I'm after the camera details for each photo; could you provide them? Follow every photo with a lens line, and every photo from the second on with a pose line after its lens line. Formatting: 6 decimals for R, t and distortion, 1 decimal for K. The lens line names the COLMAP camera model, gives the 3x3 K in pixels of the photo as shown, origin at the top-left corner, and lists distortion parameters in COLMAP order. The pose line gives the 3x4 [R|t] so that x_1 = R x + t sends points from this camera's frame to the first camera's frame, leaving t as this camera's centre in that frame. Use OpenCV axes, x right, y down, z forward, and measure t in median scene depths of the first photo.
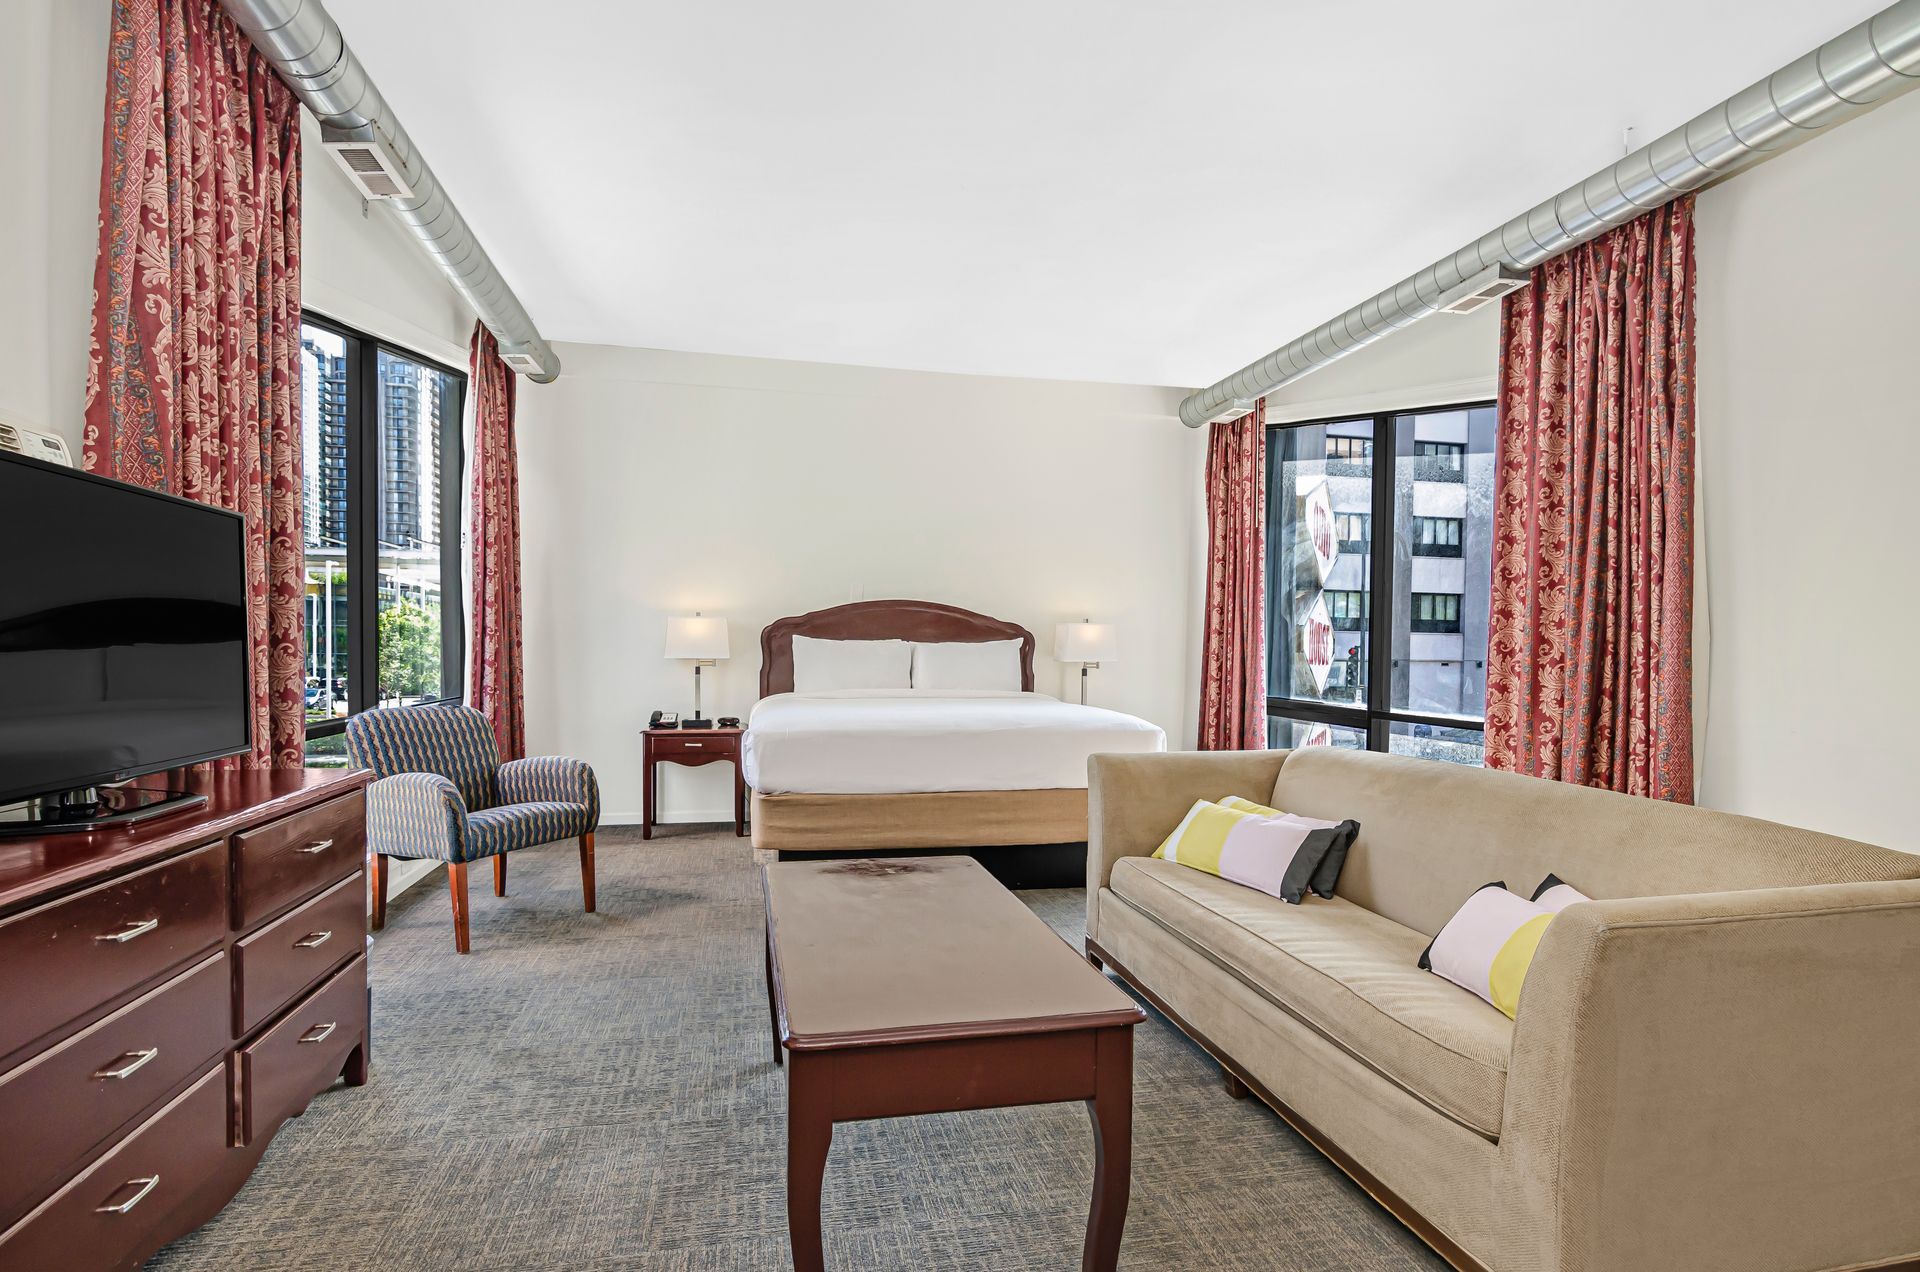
lens RADIAL K [[930.2, 0, 954.3], [0, 930.2, 653.3], [0, 0, 1]] dist [-0.002282, -0.000857]
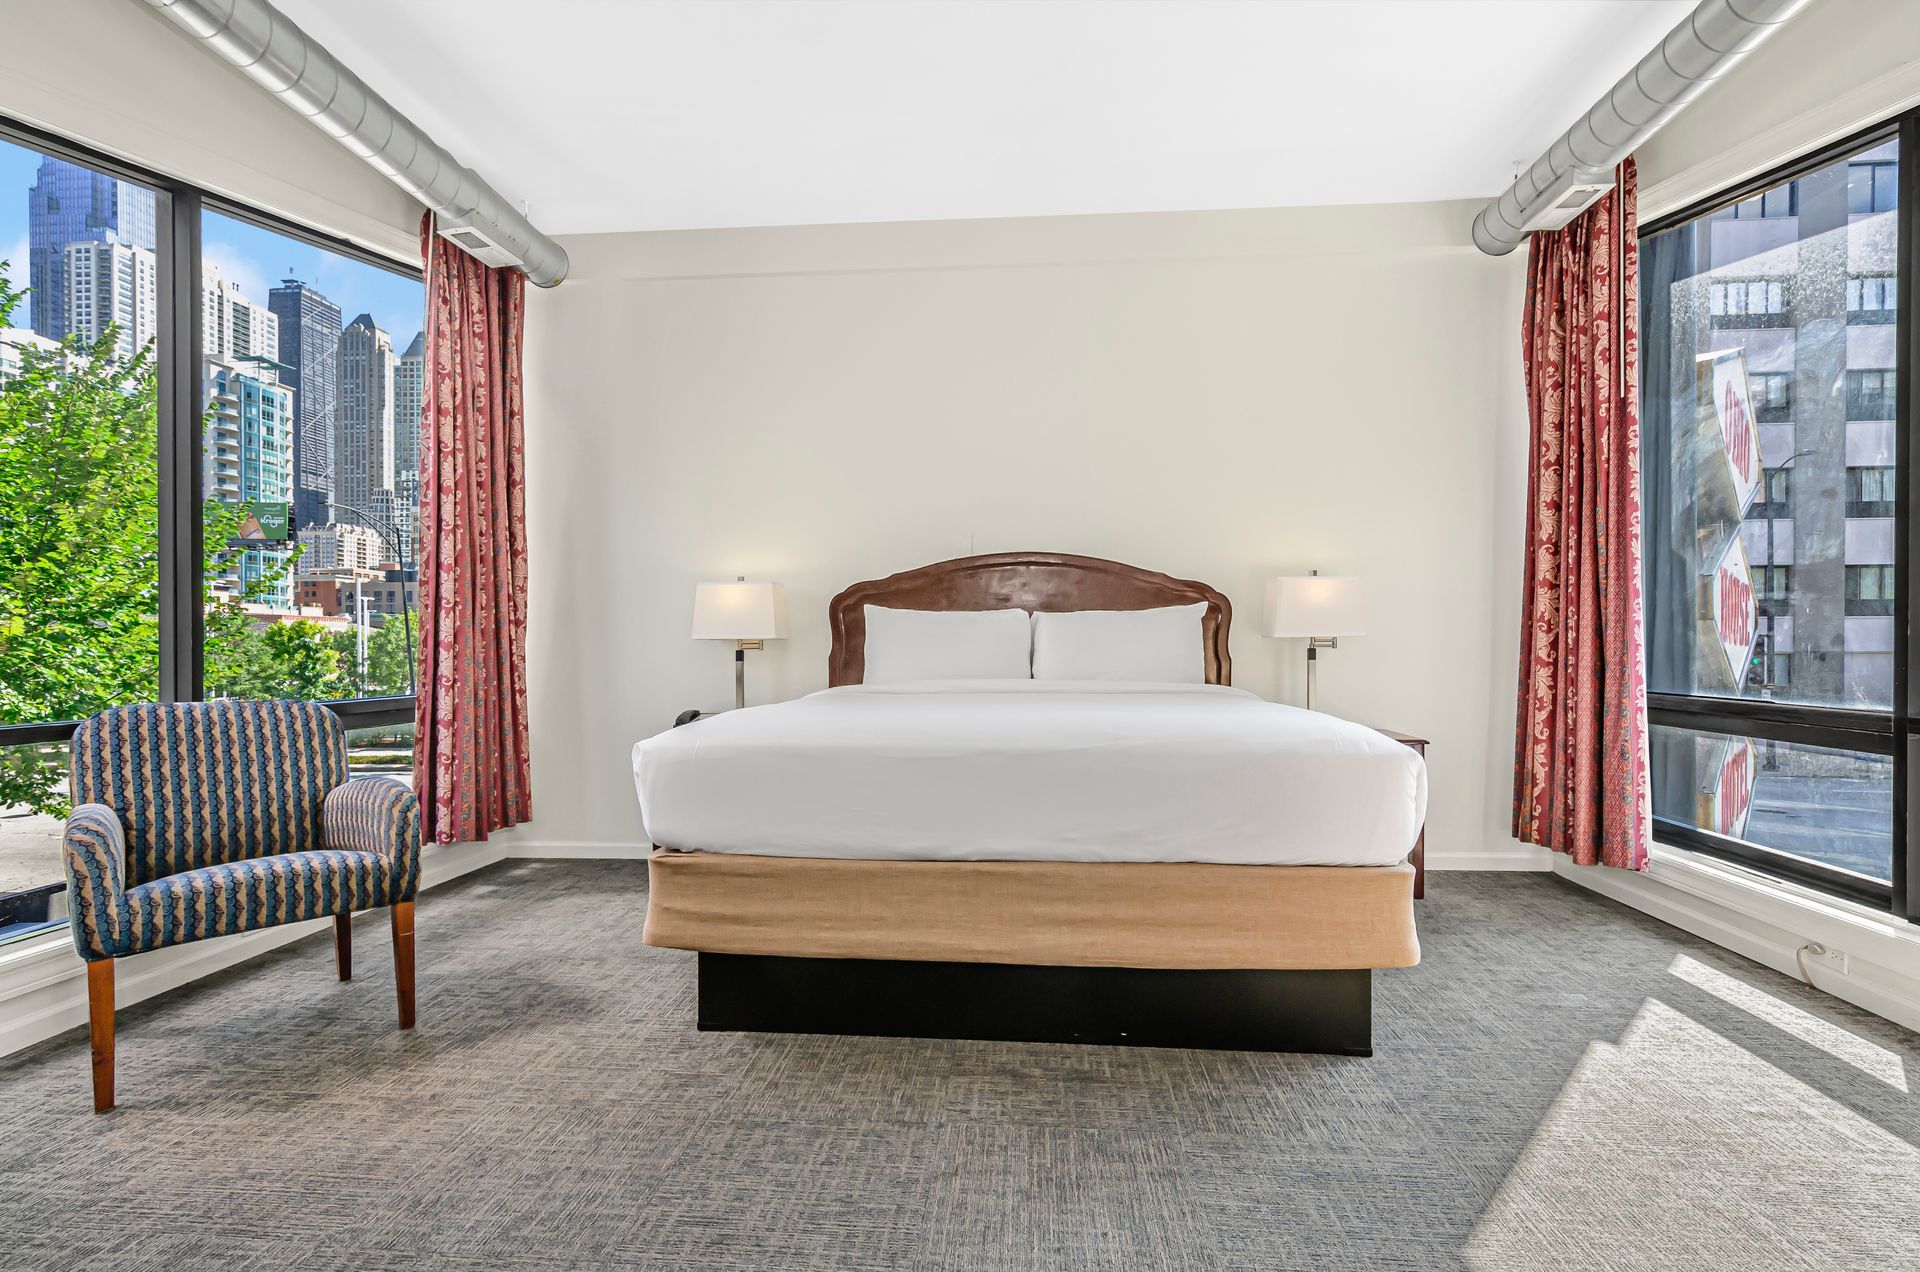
lens RADIAL K [[930.2, 0, 954.3], [0, 930.2, 653.3], [0, 0, 1]] dist [-0.002282, -0.000857]
pose [[0.954897, -0.012710, -0.296665, 0.100029], [0.012066, 0.999919, -0.004004, 0.020675], [0.296691, 0.000244, 0.954973, 0.333000]]
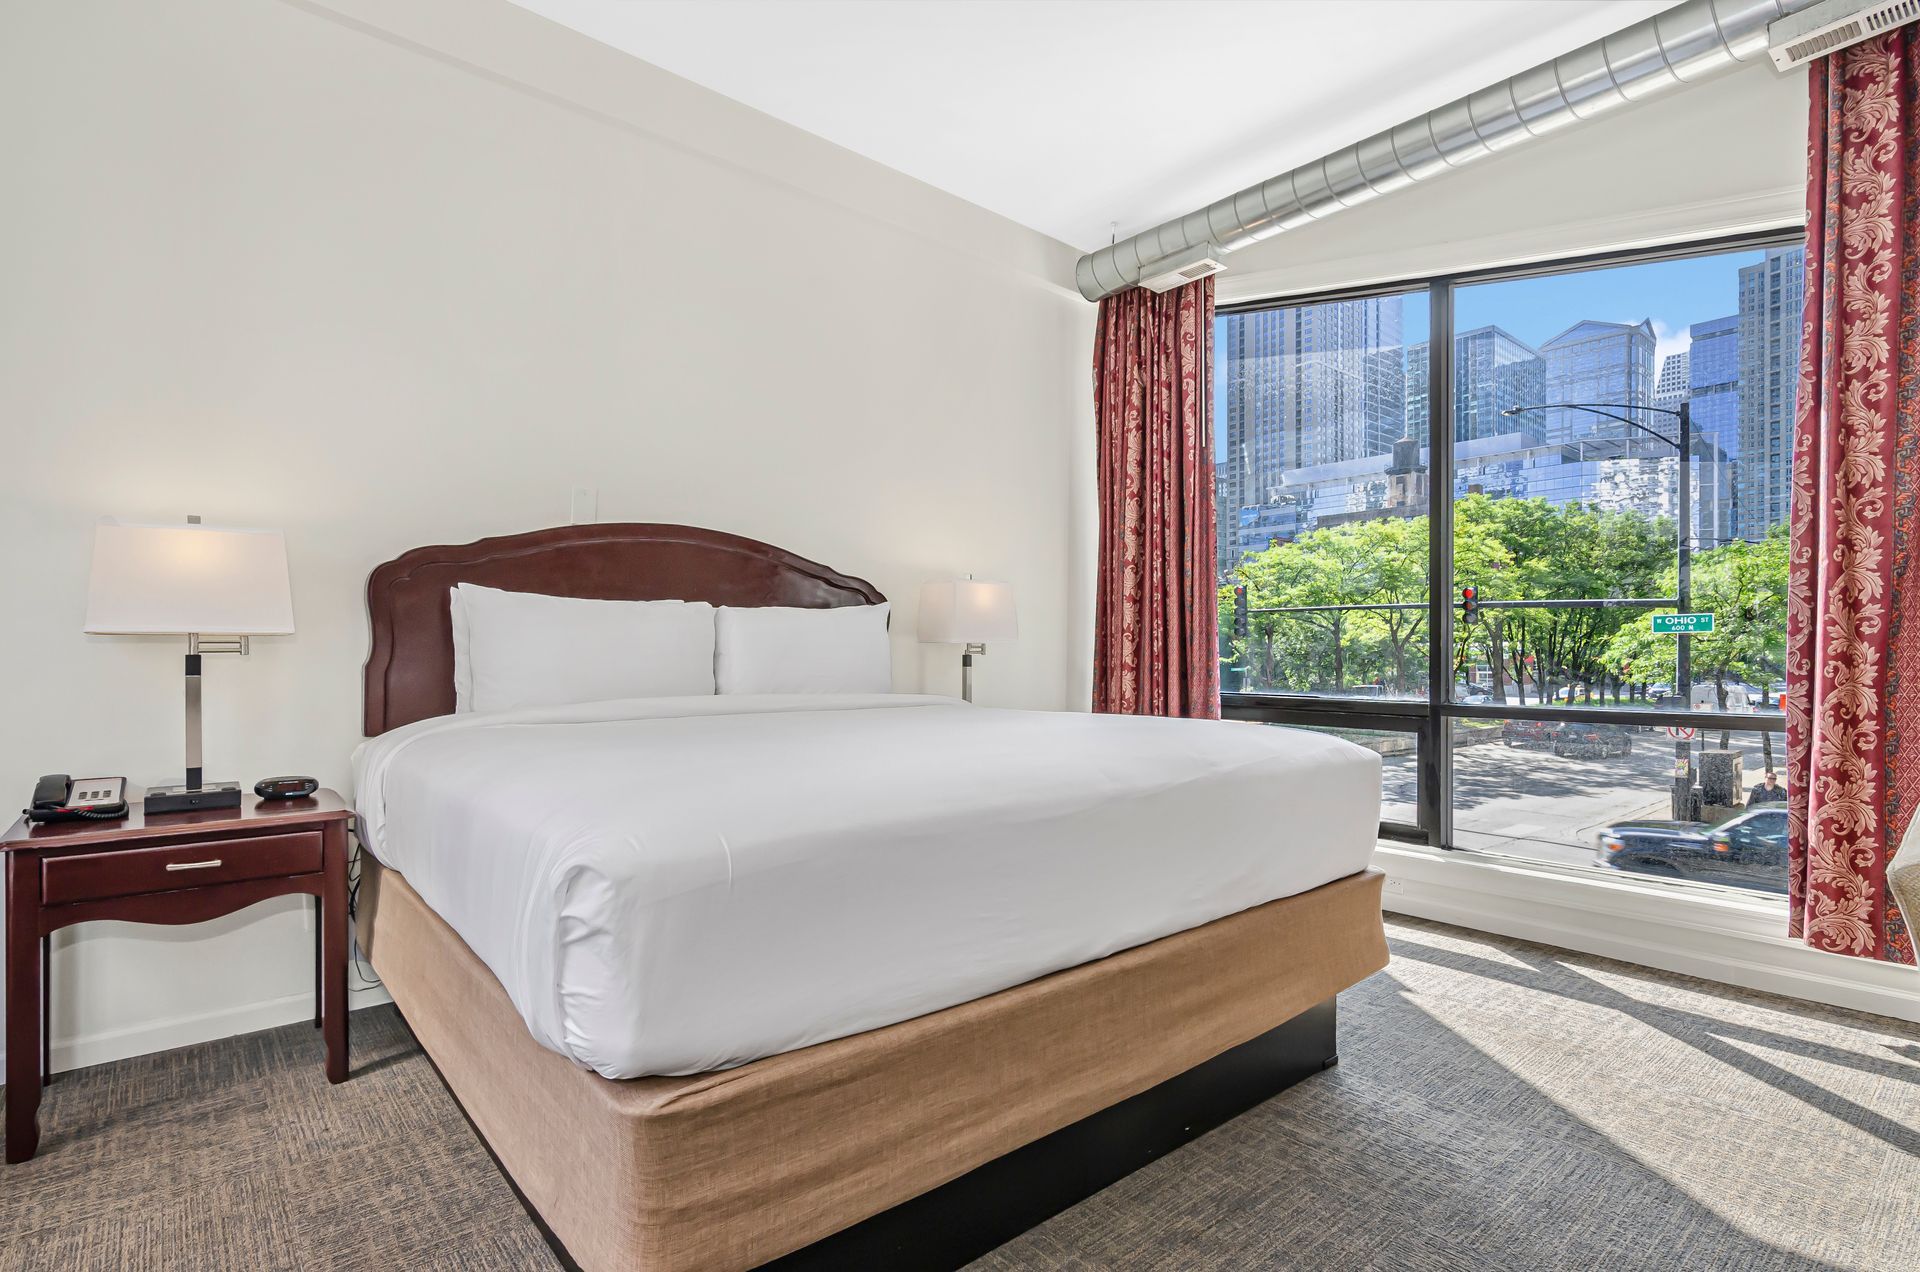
lens RADIAL K [[930.2, 0, 954.3], [0, 930.2, 653.3], [0, 0, 1]] dist [-0.002282, -0.000857]
pose [[0.882714, -0.010490, 0.469793, -0.168227], [0.012533, 0.999921, -0.001221, 0.017124], [-0.469743, 0.006966, 0.882776, 0.483707]]
